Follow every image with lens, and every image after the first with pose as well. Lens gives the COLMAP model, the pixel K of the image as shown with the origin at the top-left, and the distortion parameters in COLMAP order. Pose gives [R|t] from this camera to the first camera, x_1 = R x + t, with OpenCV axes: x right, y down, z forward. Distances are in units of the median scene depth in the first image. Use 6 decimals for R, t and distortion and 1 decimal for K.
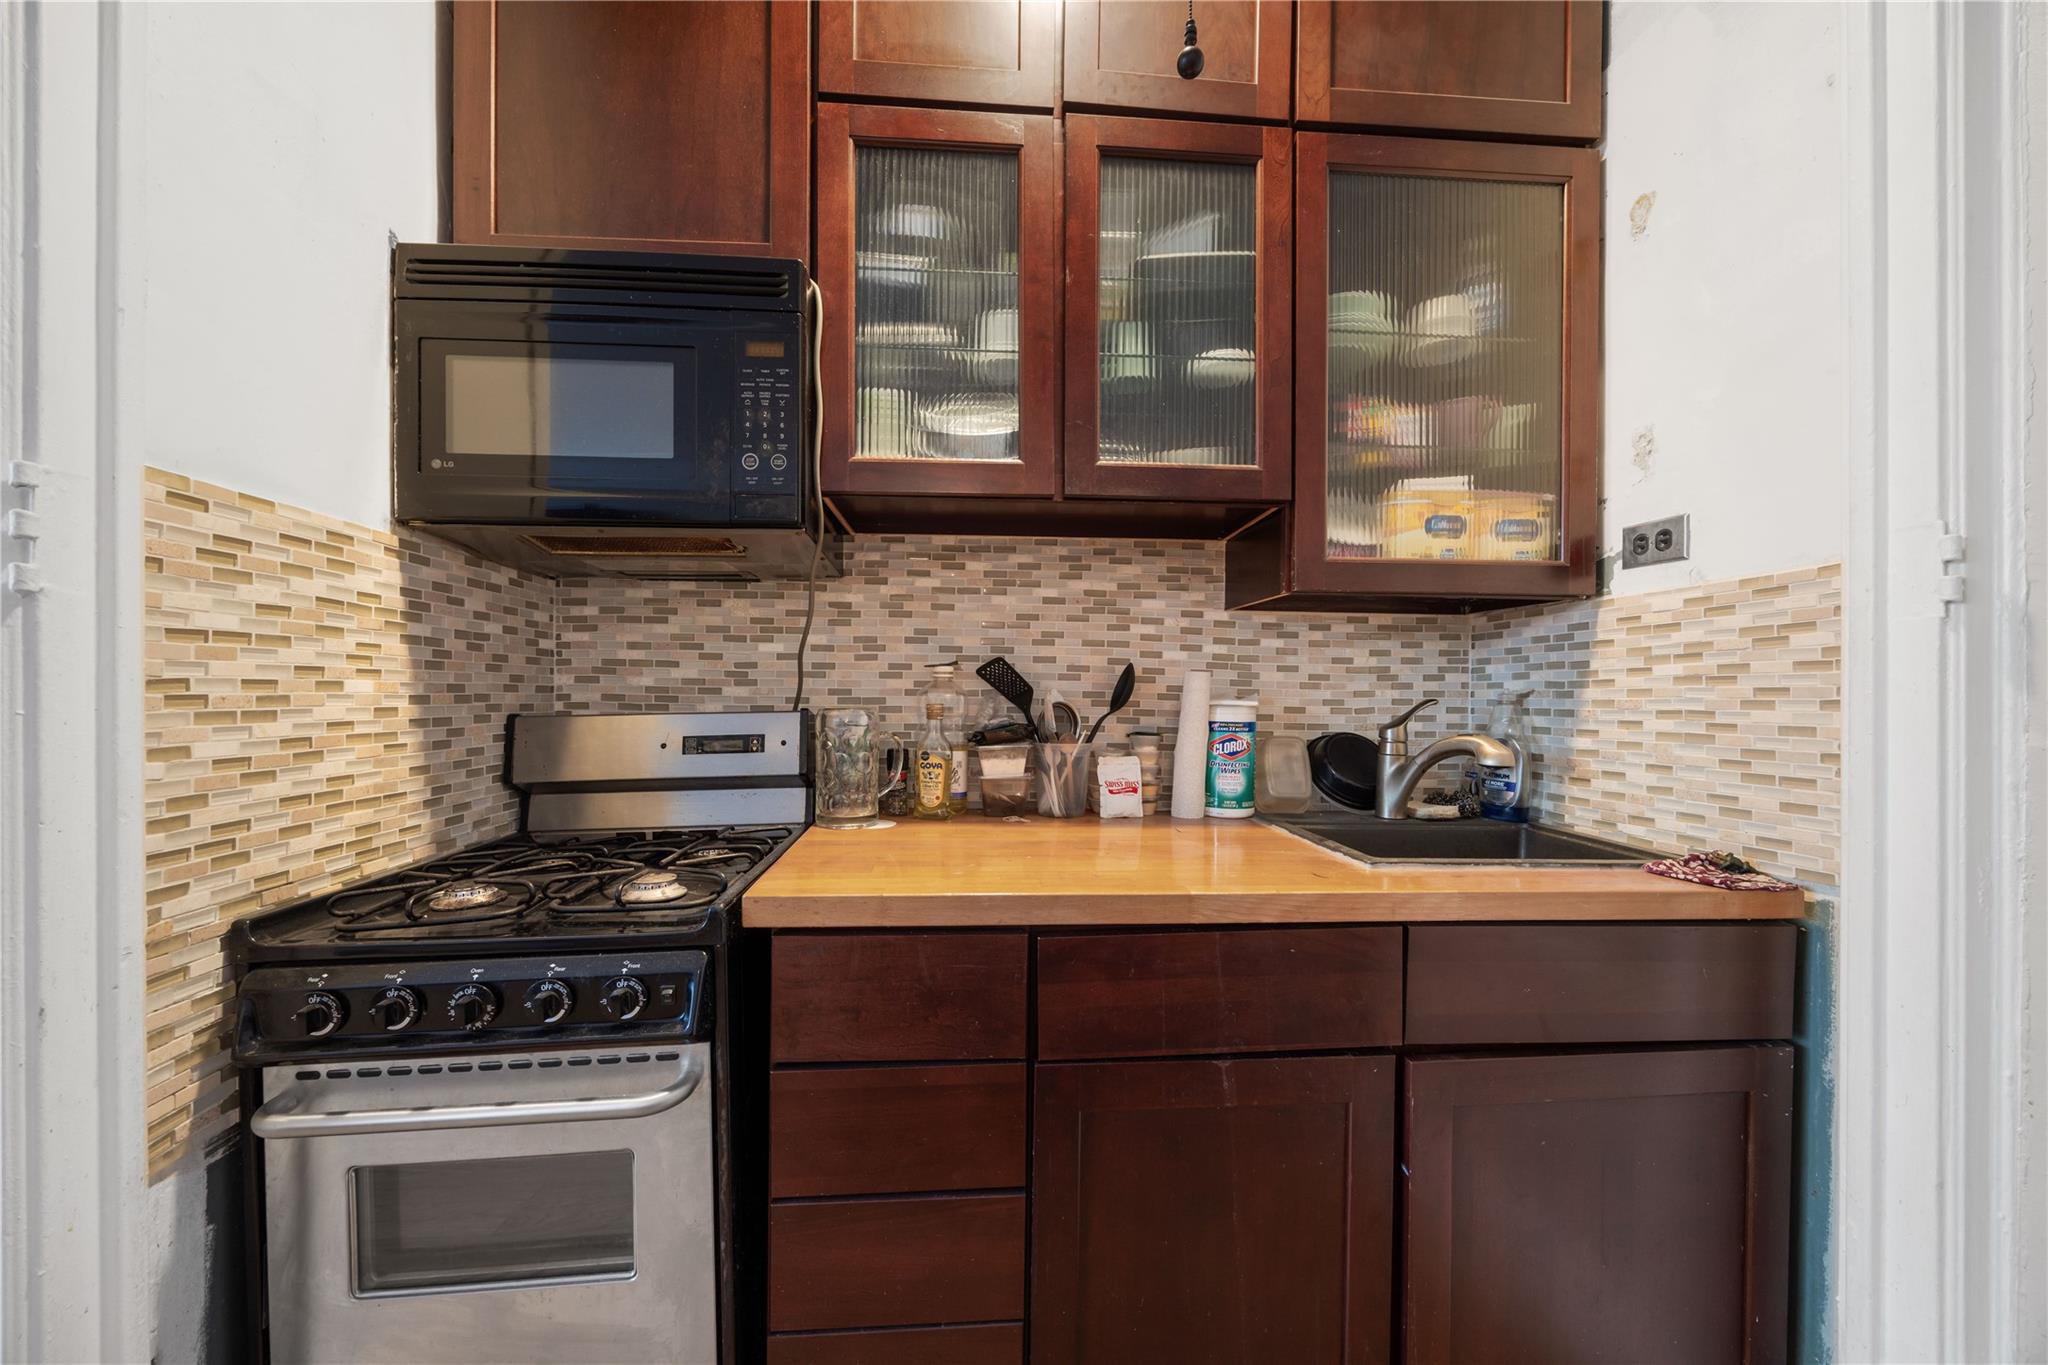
lens RADIAL K [[799.4, 0, 1009.7], [0, 799.4, 689.9], [0, 0, 1]] dist [0.000650, -0.000467]
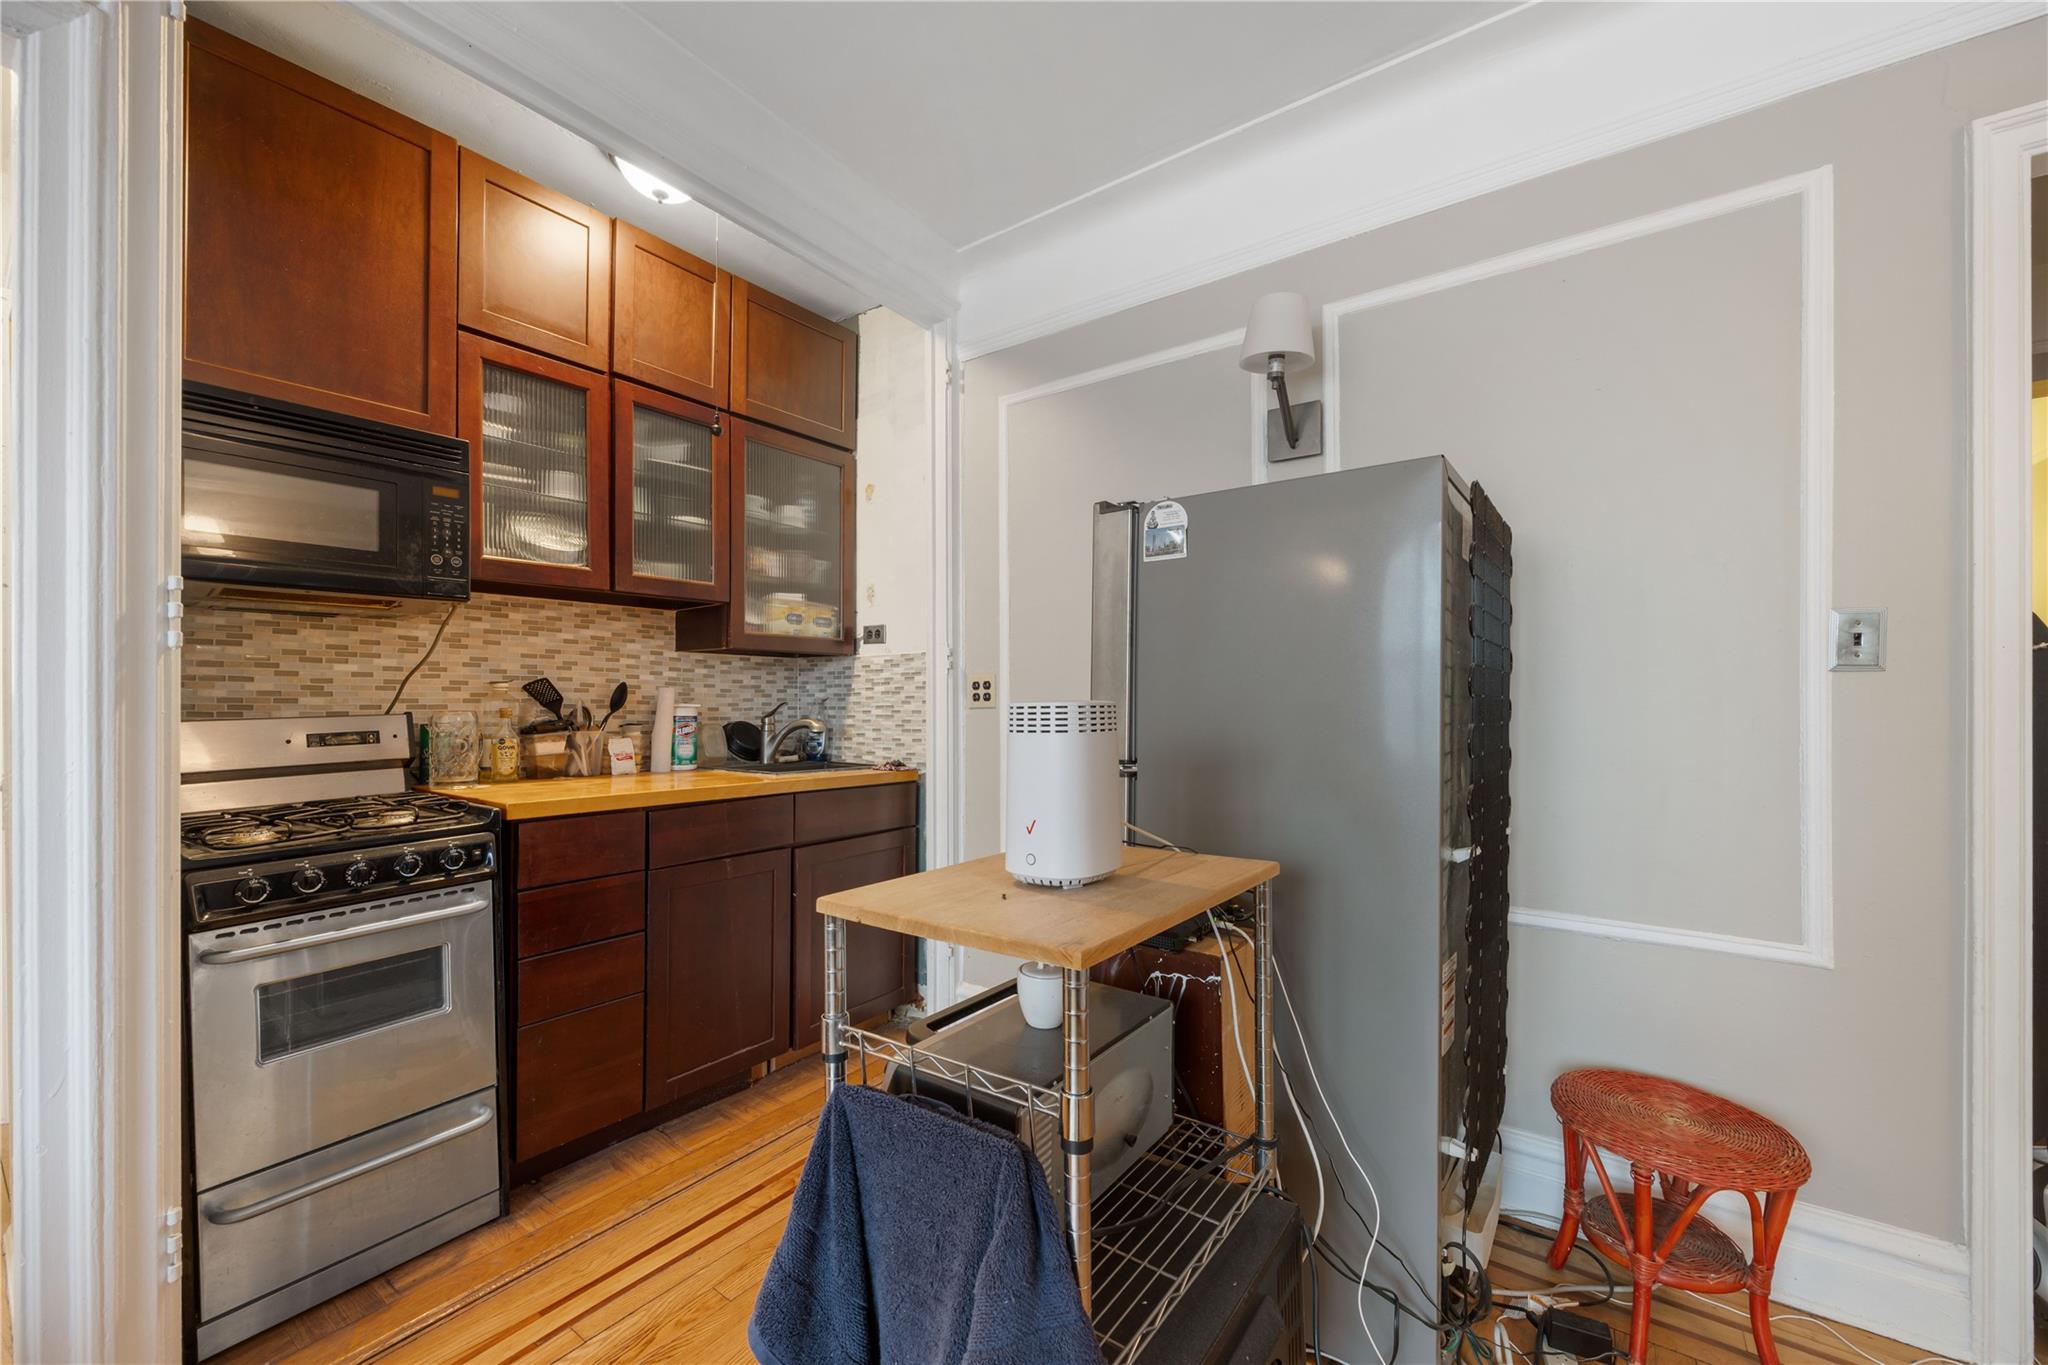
lens RADIAL K [[816.8, 0, 1028.0], [0, 816.8, 693.7], [0, 0, 1]] dist [-0.004667, -0.000208]
pose [[0.649311, -0.000428, 0.760522, -0.652959], [0.005370, 0.999977, -0.004021, 0.001919], [-0.760504, 0.006695, 0.649299, -0.809619]]
